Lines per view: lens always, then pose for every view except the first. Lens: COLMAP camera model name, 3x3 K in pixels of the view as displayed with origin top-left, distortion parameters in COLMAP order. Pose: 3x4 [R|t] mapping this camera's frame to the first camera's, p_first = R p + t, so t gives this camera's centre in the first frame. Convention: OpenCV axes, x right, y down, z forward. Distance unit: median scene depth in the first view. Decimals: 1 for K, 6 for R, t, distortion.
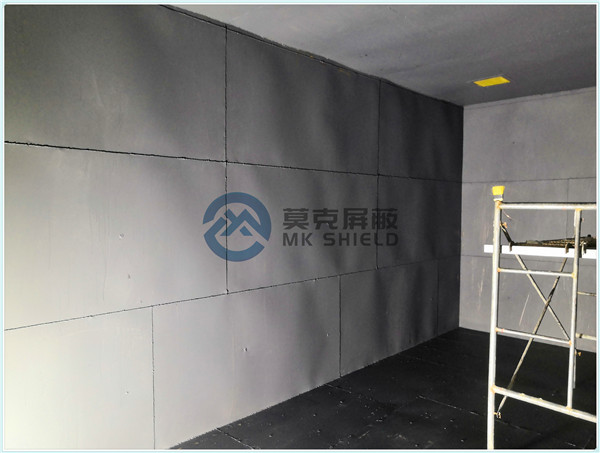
lens RADIAL K [[463.2, 0, 299.8], [0, 463.2, 232.2], [0, 0, 1]] dist [0.000162, 0.020185]
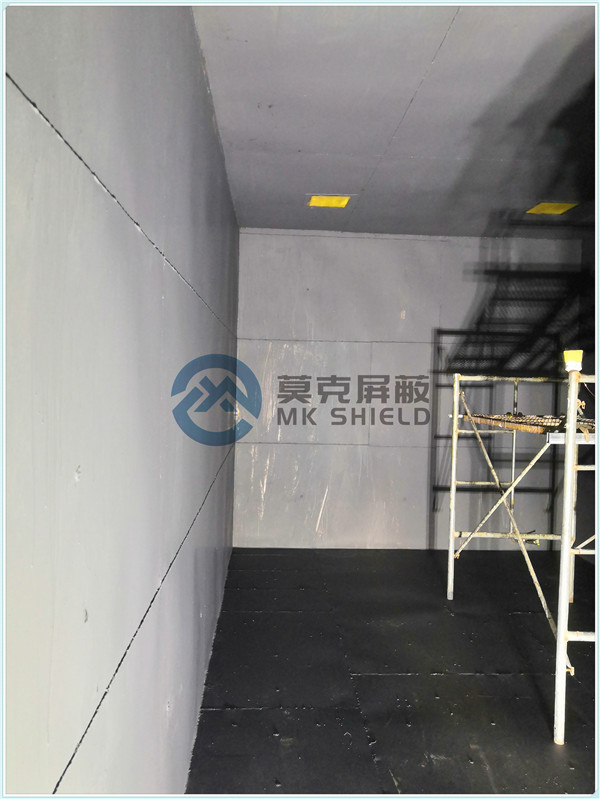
lens RADIAL K [[615.6, 0, 296.5], [0, 615.6, 400.2], [0, 0, 1]] dist [0.006386, 0.006368]
pose [[0.691985, -0.015313, 0.721750, -0.374380], [0.019321, 0.999810, 0.002688, -0.022314], [-0.721654, 0.012085, 0.692149, 0.444312]]
